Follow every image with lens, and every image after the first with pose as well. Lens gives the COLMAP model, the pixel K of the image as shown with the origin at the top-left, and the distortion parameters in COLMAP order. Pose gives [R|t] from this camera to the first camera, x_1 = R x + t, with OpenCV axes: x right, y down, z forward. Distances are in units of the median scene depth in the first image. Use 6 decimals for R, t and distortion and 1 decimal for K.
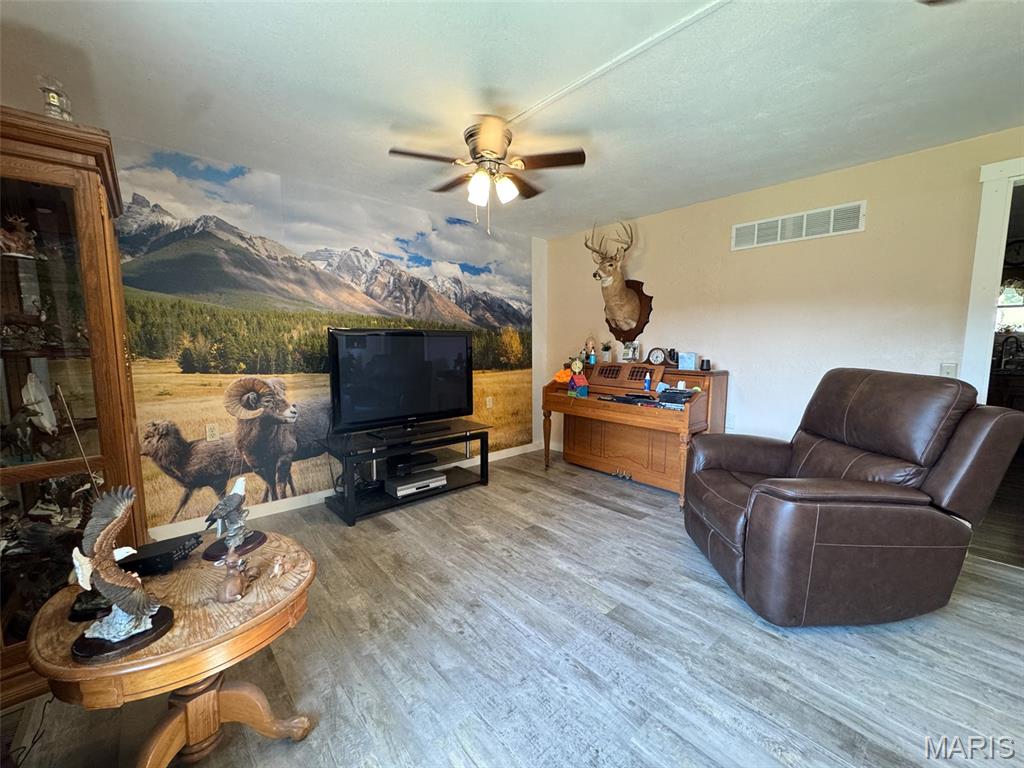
lens RADIAL K [[412.2, 0, 509.2], [0, 412.2, 383.5], [0, 0, 1]] dist [-0.005194, 0.001056]
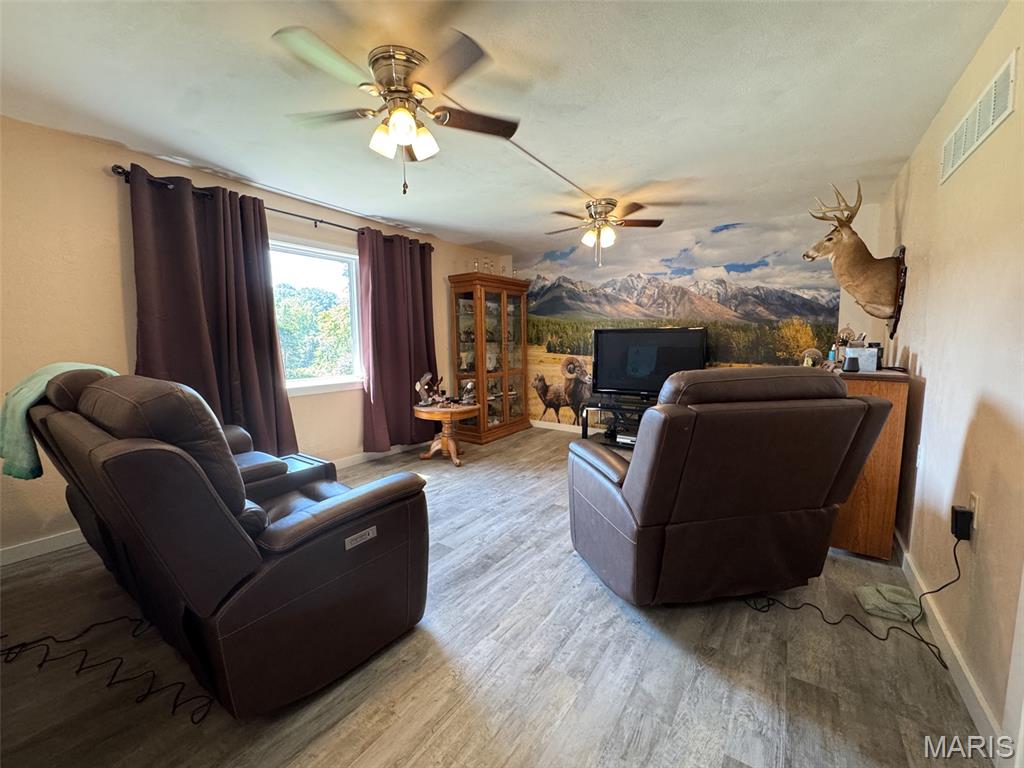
lens RADIAL K [[412.2, 0, 505.5], [0, 412.2, 385.0], [0, 0, 1]] dist [-0.005194, 0.001056]
pose [[0.226635, 0.102780, -0.968542, 1.019193], [-0.092148, 0.992219, 0.083730, -0.013856], [0.969611, 0.070273, 0.234342, 0.236440]]
